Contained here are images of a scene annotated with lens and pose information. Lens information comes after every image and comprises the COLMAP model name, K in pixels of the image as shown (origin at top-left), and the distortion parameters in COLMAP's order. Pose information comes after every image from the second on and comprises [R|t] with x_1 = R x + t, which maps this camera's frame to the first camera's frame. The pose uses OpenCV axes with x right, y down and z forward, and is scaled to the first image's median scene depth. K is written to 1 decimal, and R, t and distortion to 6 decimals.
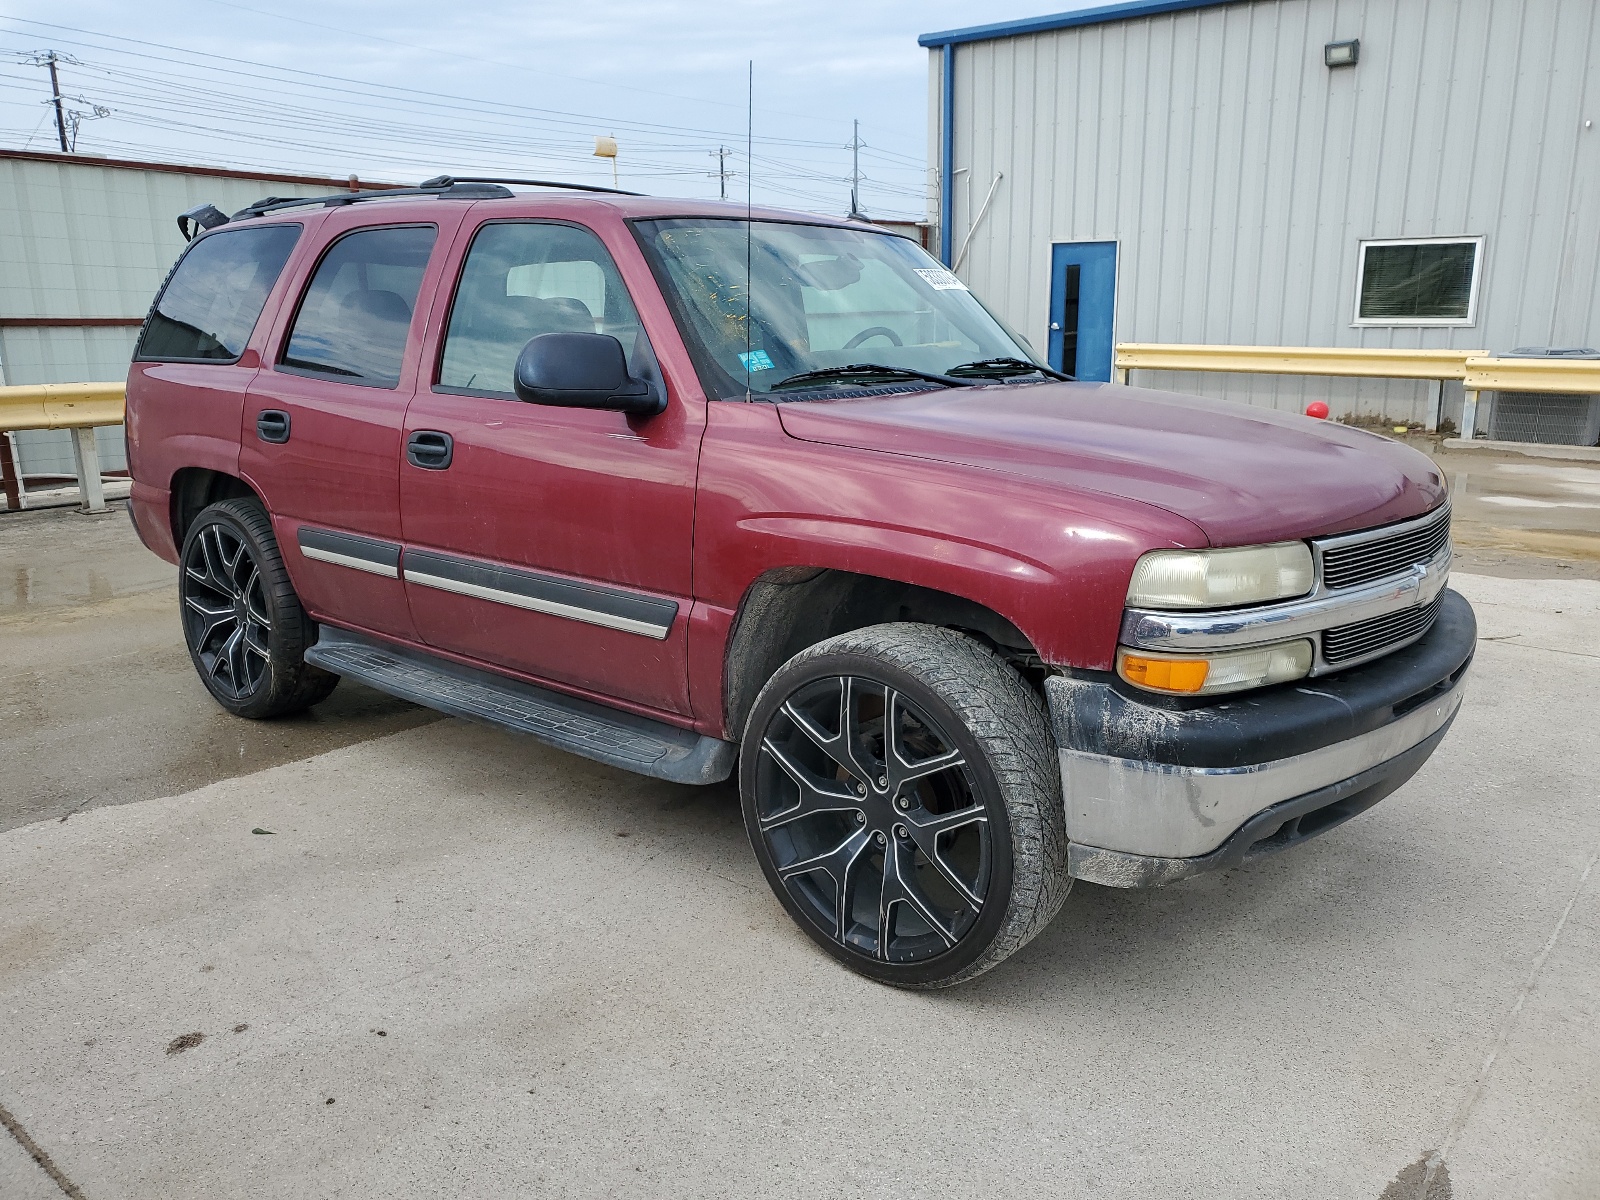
lens RADIAL K [[1282.7, 0, 784.5], [0, 1282.7, 598.5], [0, 0, 1]] dist [0.004316, 0.004469]
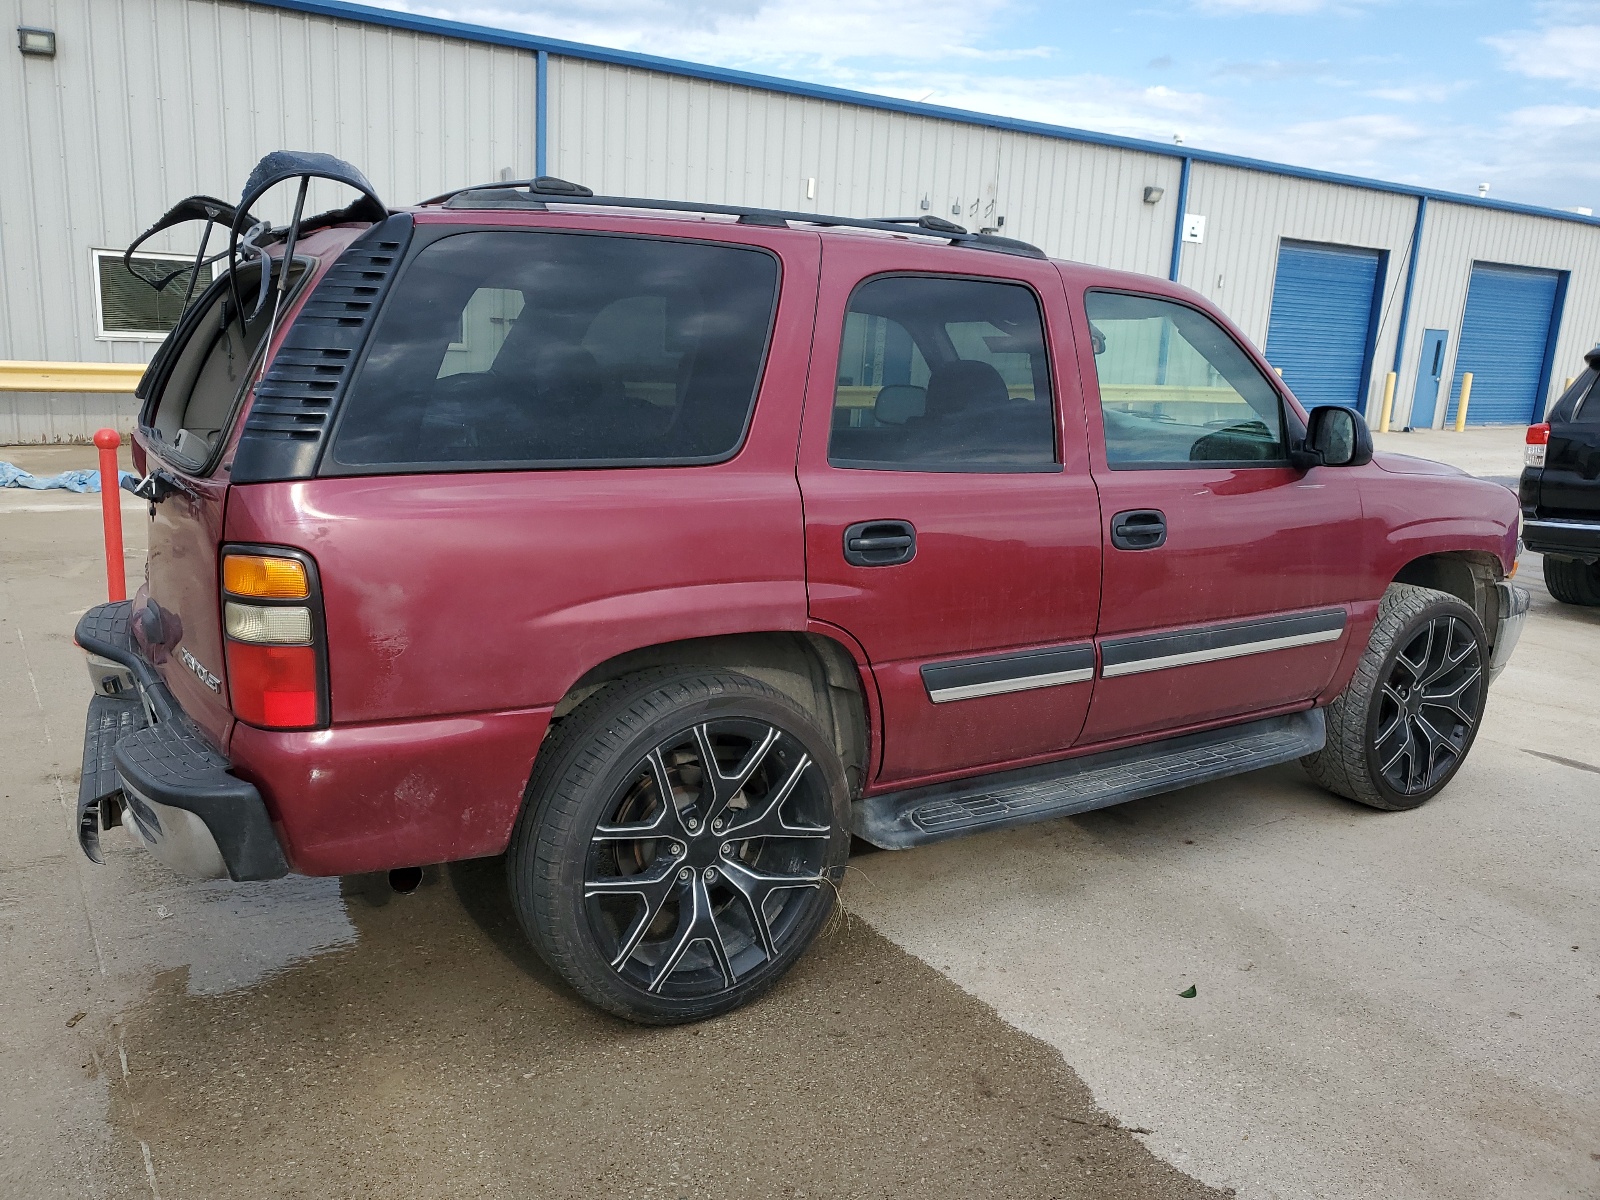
lens RADIAL K [[1282.7, 0, 784.5], [0, 1282.7, 598.5], [0, 0, 1]] dist [0.004316, 0.004469]
pose [[0.290270, -0.182847, 0.939314, -0.346649], [0.178253, 0.974727, 0.134656, -0.066650], [-0.940196, 0.128349, 0.315527, 0.264272]]
